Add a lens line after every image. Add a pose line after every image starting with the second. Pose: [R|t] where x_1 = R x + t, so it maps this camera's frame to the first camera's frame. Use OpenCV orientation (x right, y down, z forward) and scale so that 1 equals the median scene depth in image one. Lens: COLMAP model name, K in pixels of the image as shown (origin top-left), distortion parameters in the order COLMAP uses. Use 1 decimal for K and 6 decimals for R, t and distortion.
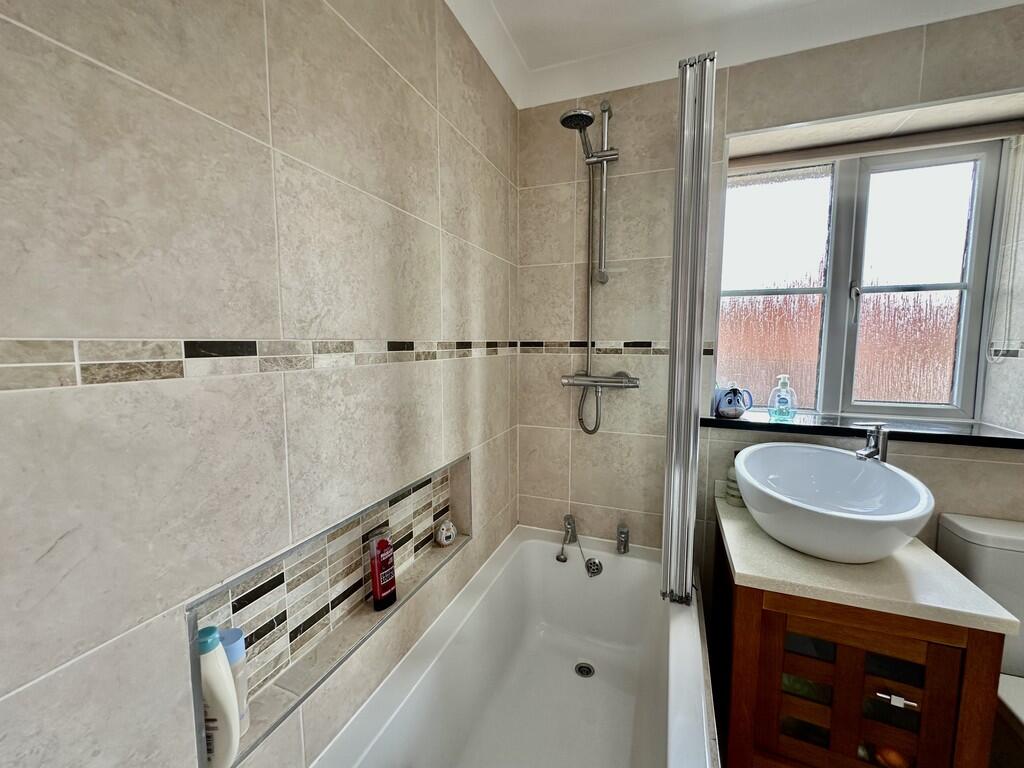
lens RADIAL K [[409.8, 0, 510.0], [0, 409.8, 381.7], [0, 0, 1]] dist [-0.000484, 0.000095]
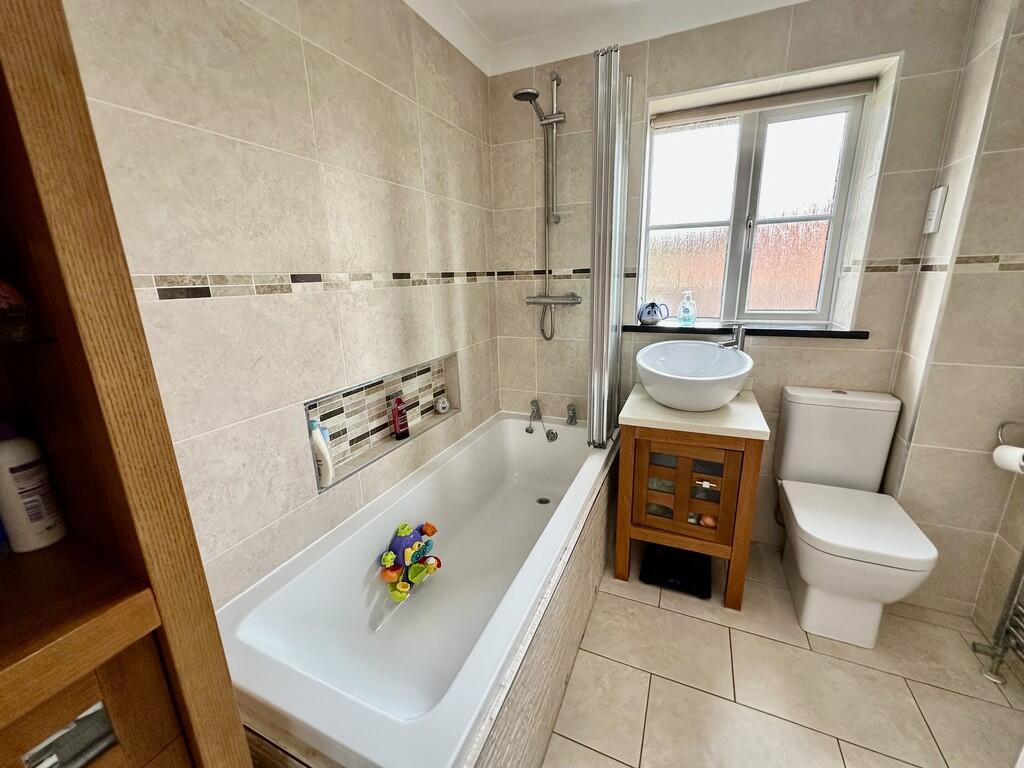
lens RADIAL K [[409.8, 0, 510.0], [0, 409.8, 381.7], [0, 0, 1]] dist [-0.000484, 0.000095]
pose [[0.998644, -0.016519, -0.049373, 0.171281], [0.024147, 0.987121, 0.158141, 0.058275], [0.046125, -0.159119, 0.986181, -0.460611]]
